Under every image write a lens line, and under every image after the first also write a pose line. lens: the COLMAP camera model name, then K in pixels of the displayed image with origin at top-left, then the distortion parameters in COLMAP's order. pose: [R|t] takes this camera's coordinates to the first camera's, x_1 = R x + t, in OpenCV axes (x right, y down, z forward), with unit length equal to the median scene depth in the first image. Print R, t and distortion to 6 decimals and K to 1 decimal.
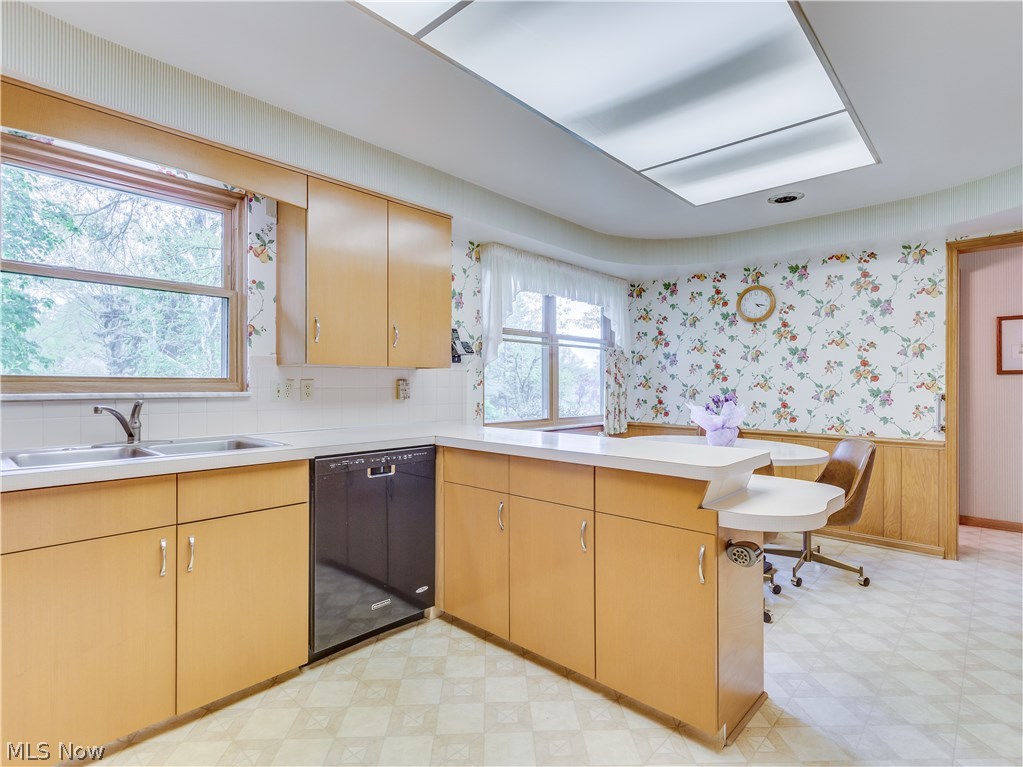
lens RADIAL K [[521.3, 0, 511.0], [0, 521.3, 381.0], [0, 0, 1]] dist [0.019033, -0.000668]
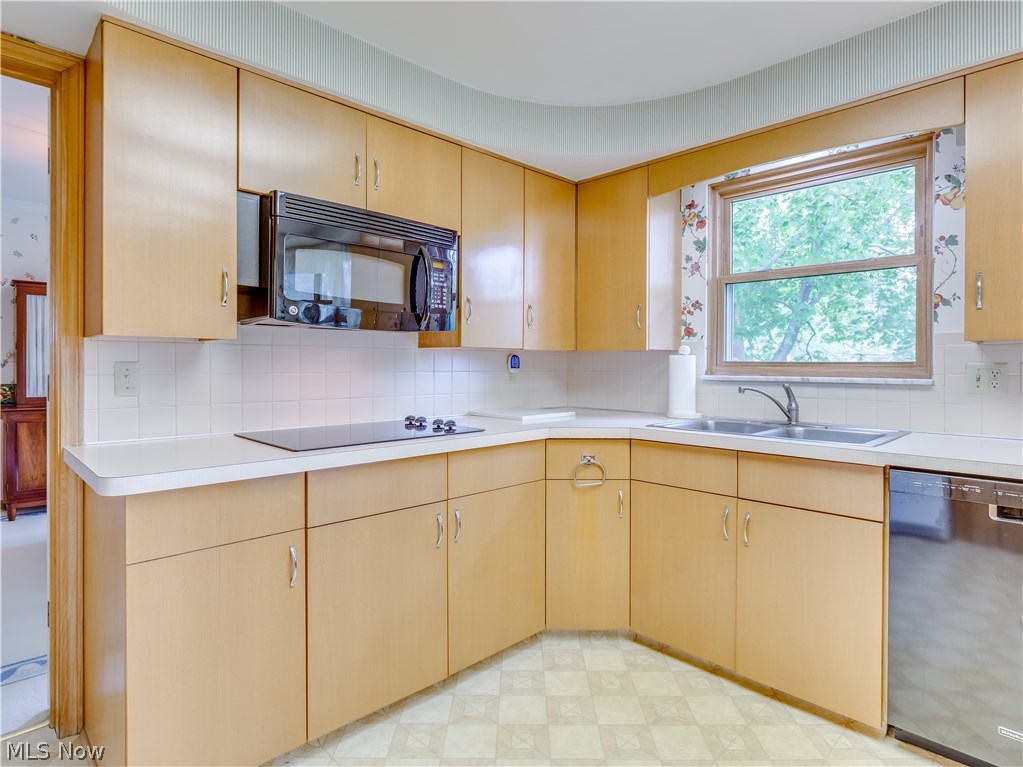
lens RADIAL K [[556.7, 0, 511.3], [0, 556.7, 373.5], [0, 0, 1]] dist [-0.031129, -0.000019]
pose [[-0.053919, 0.002174, -0.998543, 0.370950], [-0.008930, 0.999957, 0.002659, 0.015625], [0.998505, 0.009061, -0.053897, 0.431303]]
